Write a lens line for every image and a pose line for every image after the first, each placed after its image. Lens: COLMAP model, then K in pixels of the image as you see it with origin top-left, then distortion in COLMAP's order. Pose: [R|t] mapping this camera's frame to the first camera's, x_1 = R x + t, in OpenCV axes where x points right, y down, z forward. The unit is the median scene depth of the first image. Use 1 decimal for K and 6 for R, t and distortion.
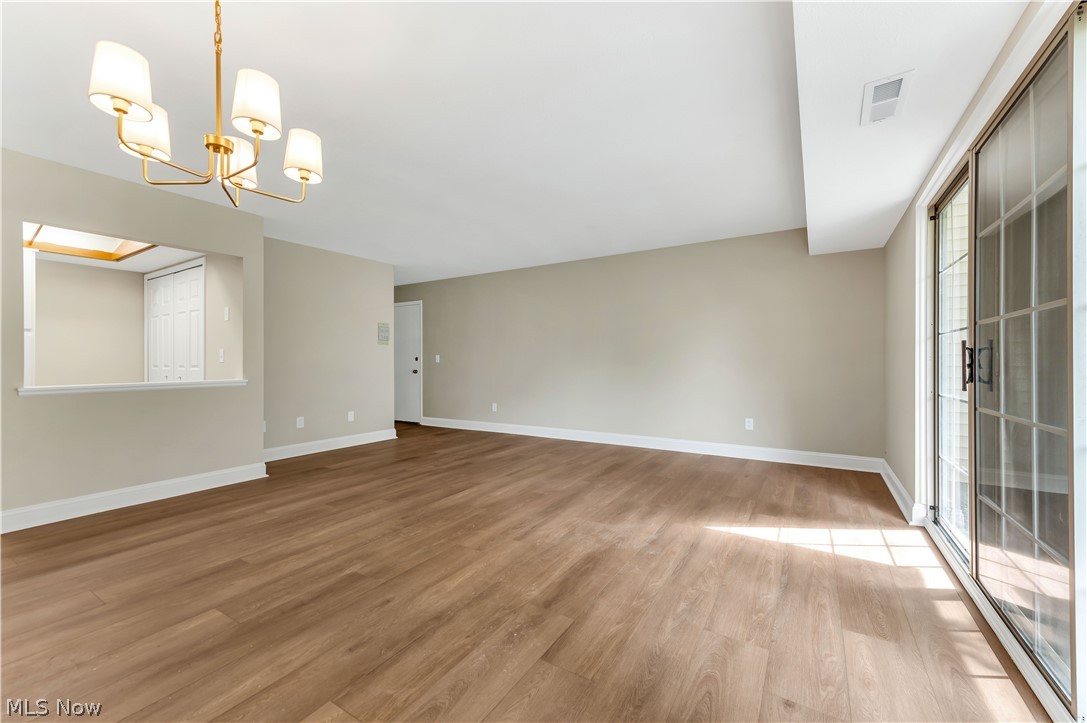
lens RADIAL K [[435.5, 0, 559.8], [0, 435.5, 359.9], [0, 0, 1]] dist [0.011430, -0.000553]
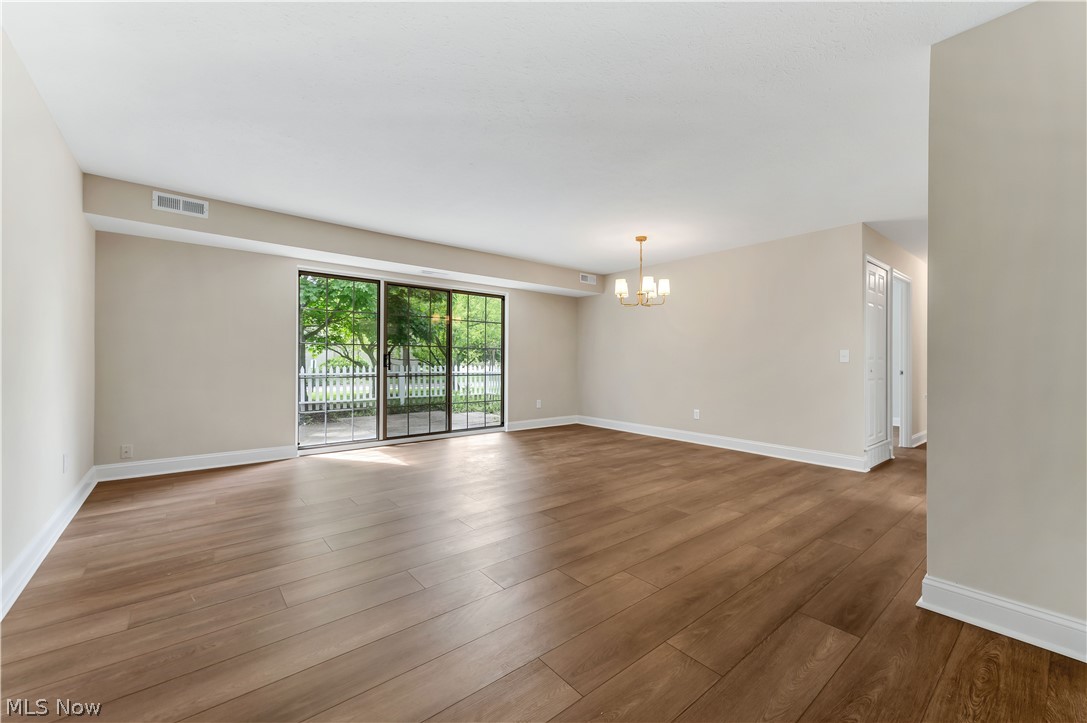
lens RADIAL K [[448.3, 0, 569.2], [0, 448.3, 359.5], [0, 0, 1]] dist [0.002446, -0.000057]
pose [[-0.957643, -0.004878, 0.287917, -0.619112], [-0.006377, 0.999971, -0.004268, 0.011332], [-0.287888, -0.005923, -0.957646, 2.165626]]
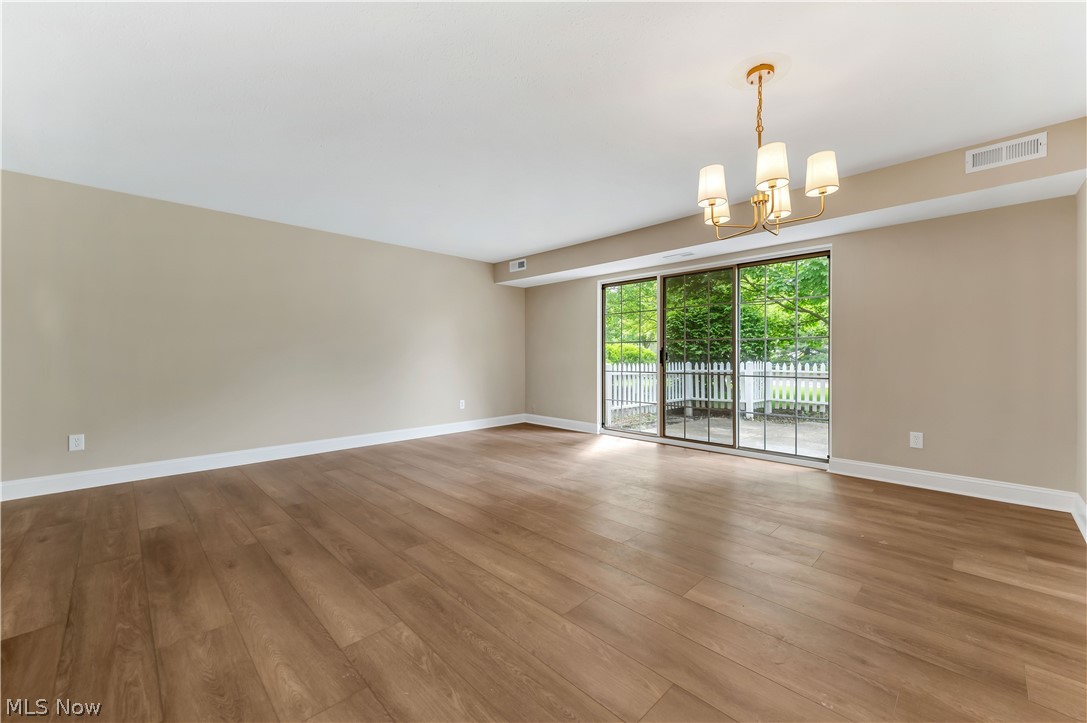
lens RADIAL K [[436.4, 0, 550.7], [0, 436.4, 366.9], [0, 0, 1]] dist [0.016712, -0.003151]
pose [[0.243204, -0.026176, 0.969622, -1.165648], [0.003490, 0.999653, 0.026111, 0.003880], [-0.969969, -0.002966, 0.243211, 0.670313]]
